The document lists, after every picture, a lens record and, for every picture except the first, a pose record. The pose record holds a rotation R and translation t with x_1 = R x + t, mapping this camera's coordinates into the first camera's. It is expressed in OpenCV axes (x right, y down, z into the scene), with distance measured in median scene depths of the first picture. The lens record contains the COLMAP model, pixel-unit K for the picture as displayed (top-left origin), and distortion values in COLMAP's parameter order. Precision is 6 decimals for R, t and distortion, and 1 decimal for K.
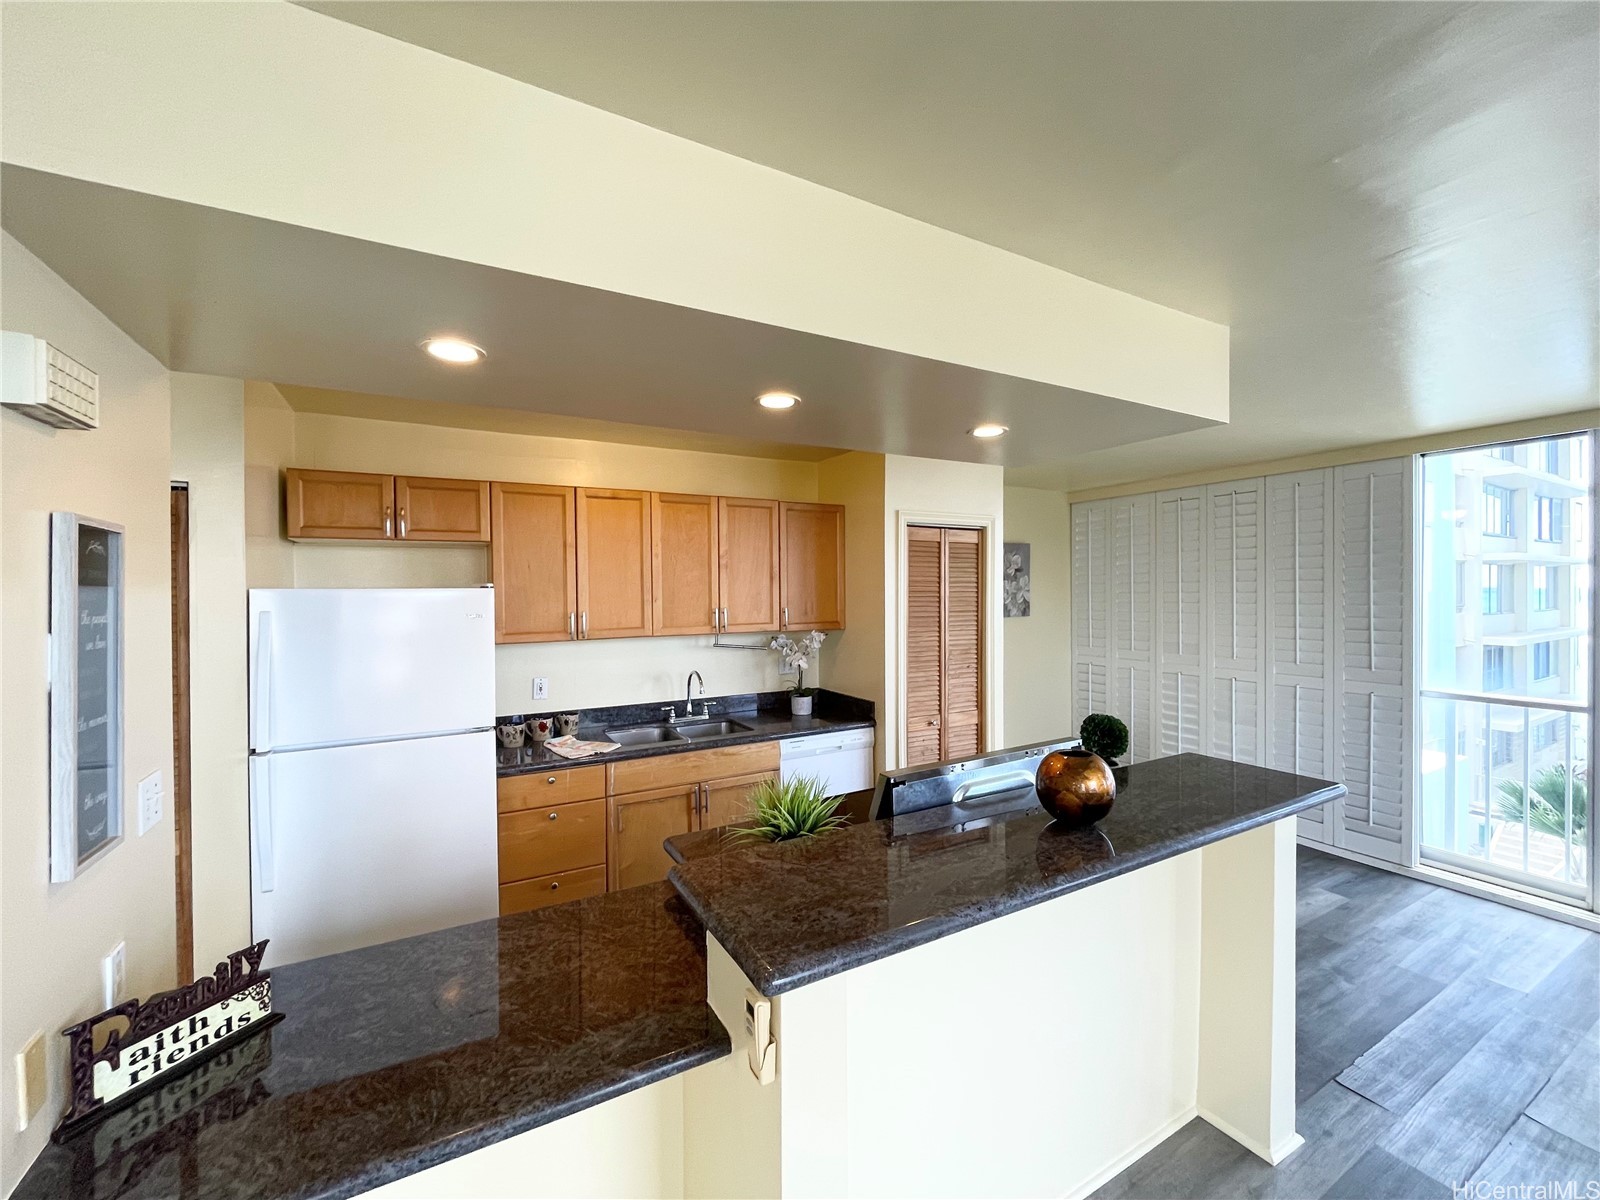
lens RADIAL K [[652.4, 0, 801.5], [0, 652.4, 591.0], [0, 0, 1]] dist [-0.001133, 0.000144]
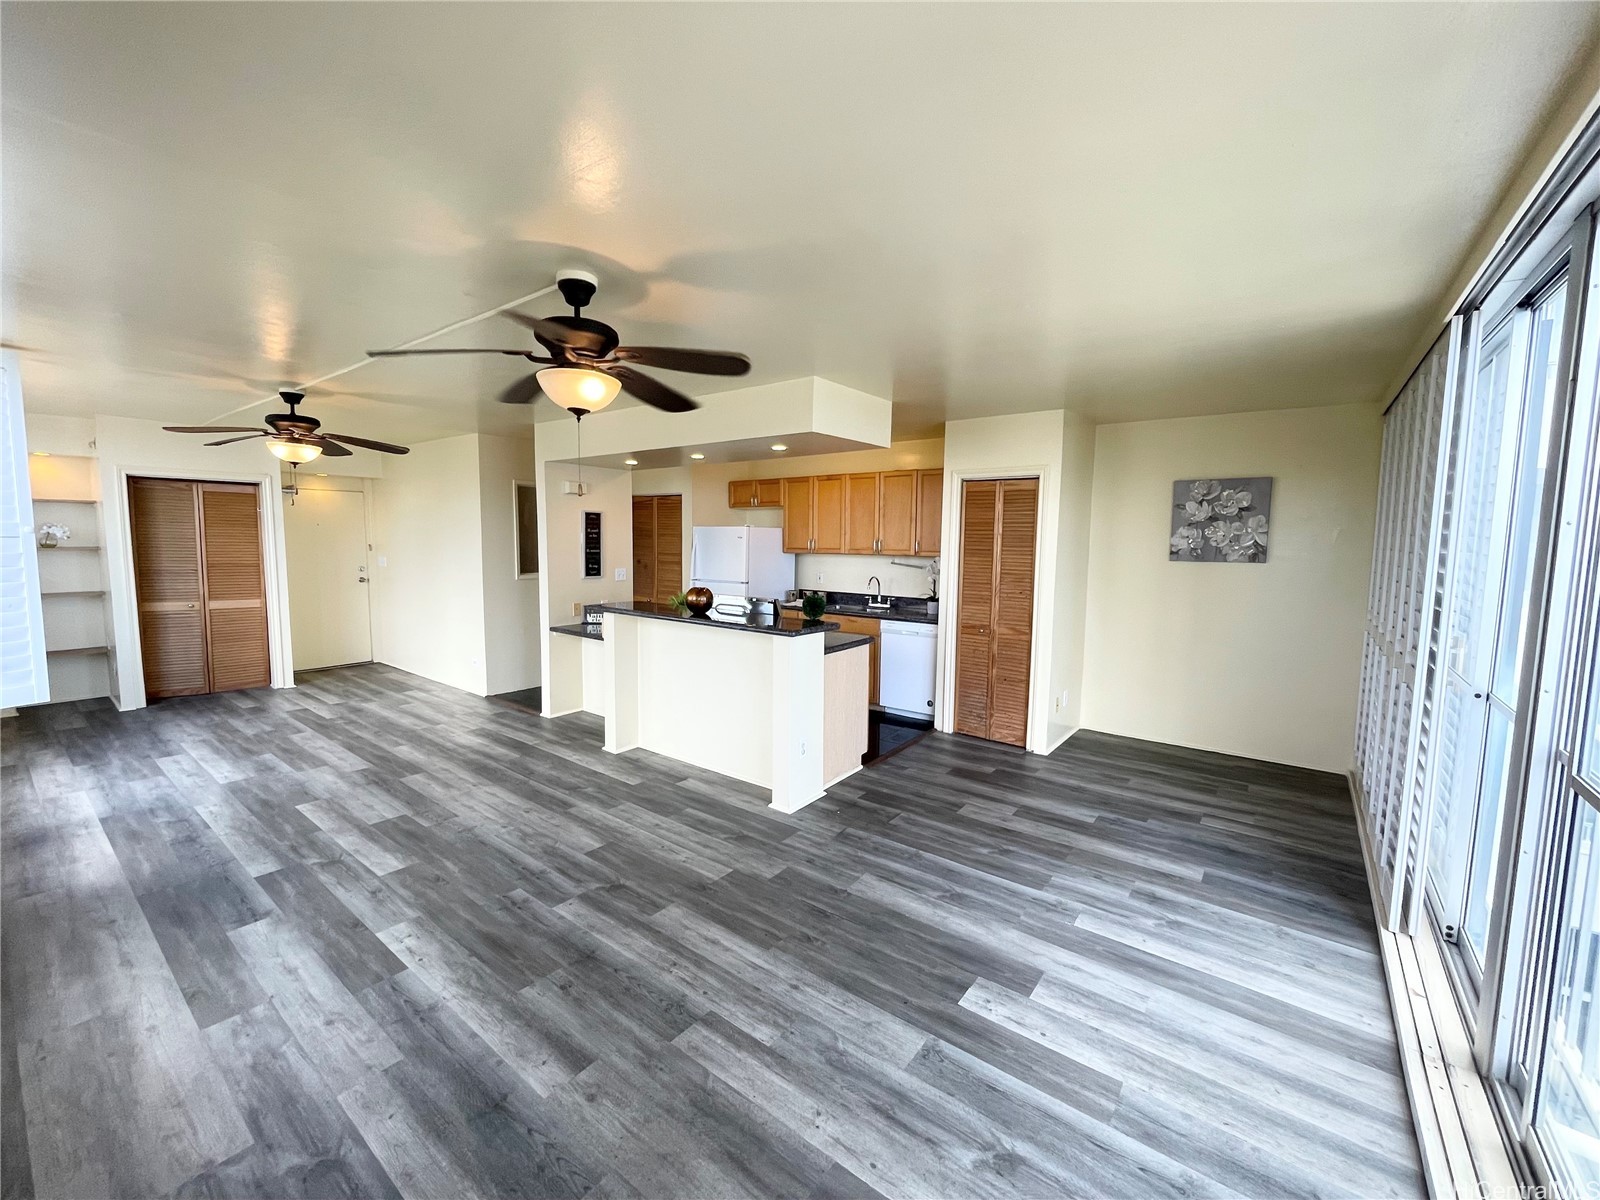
lens RADIAL K [[652.4, 0, 797.7], [0, 652.4, 592.7], [0, 0, 1]] dist [-0.001133, 0.000144]
pose [[0.385420, 0.089990, -0.918343, 1.336677], [-0.017391, 0.995765, 0.090278, 0.014714], [0.922577, -0.018824, 0.385353, 0.160943]]
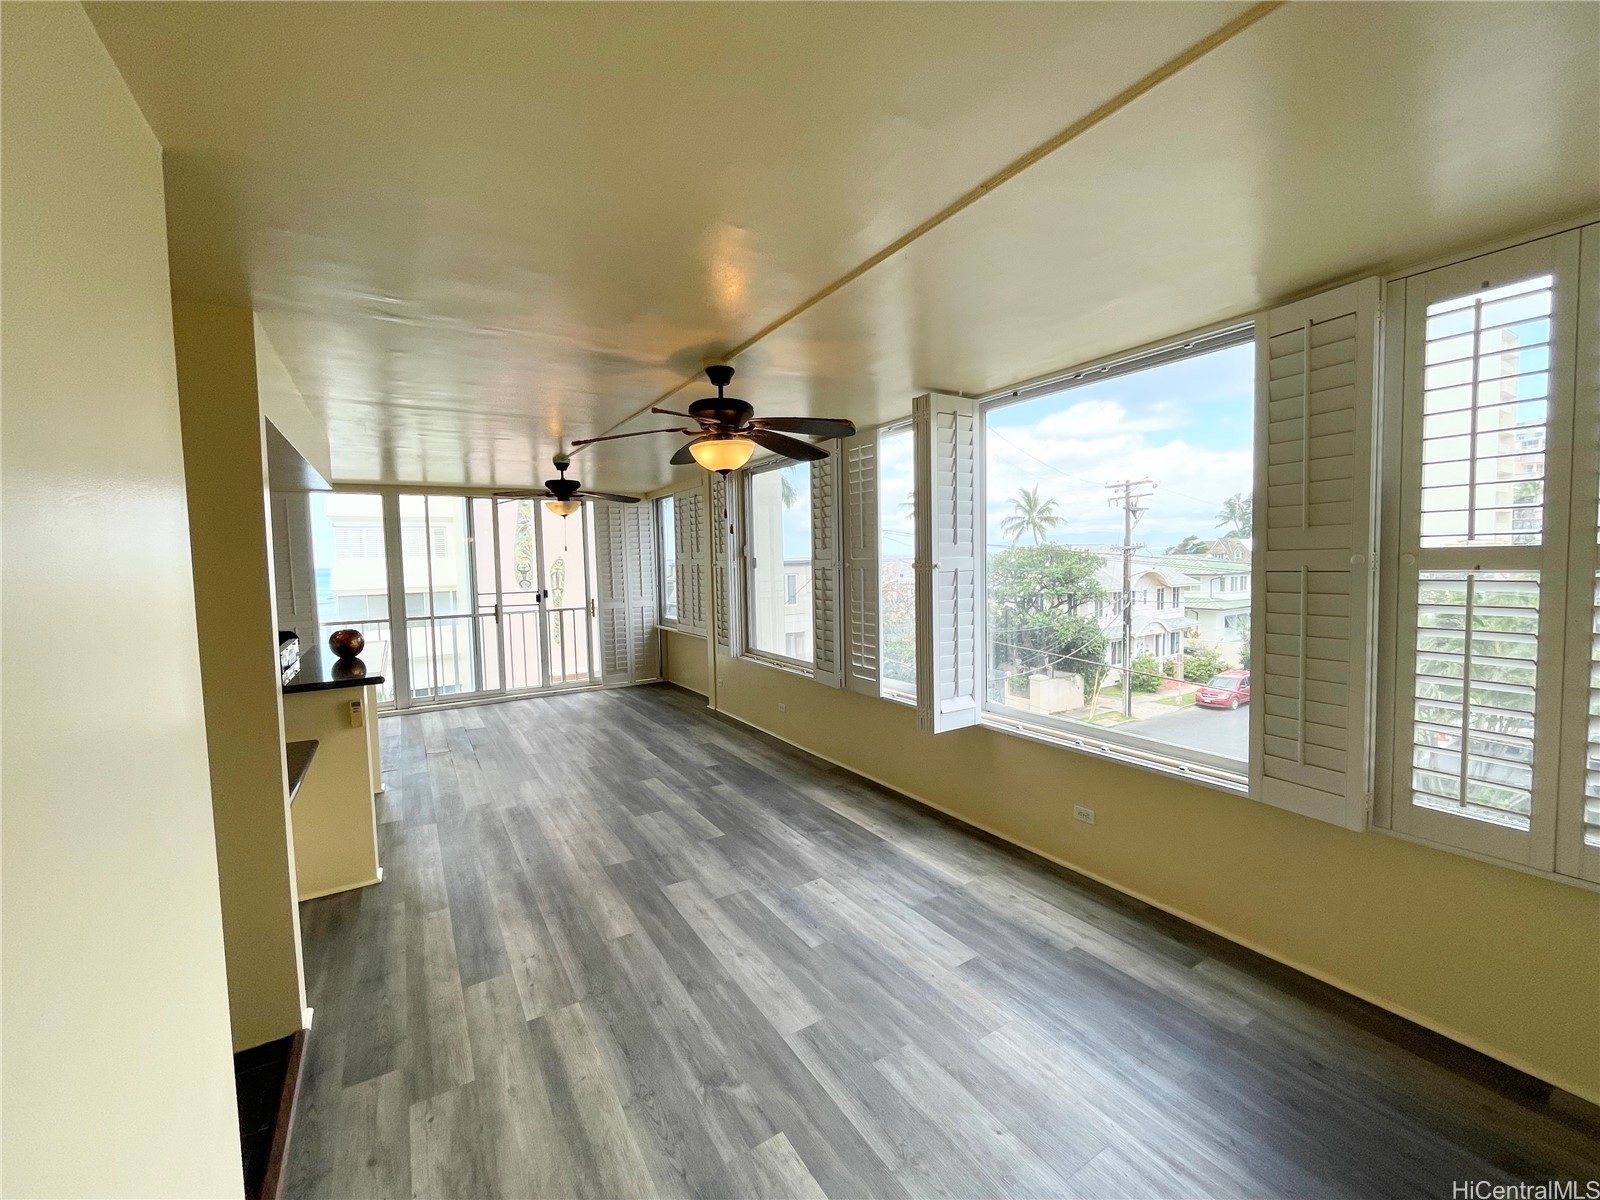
lens RADIAL K [[652.4, 0, 798.9], [0, 652.4, 593.9], [0, 0, 1]] dist [-0.001133, 0.000144]
pose [[-0.038121, -0.054976, 0.997760, -0.936391], [0.028261, 0.998027, 0.056070, 0.010907], [-0.998873, 0.030335, -0.036492, -0.276090]]
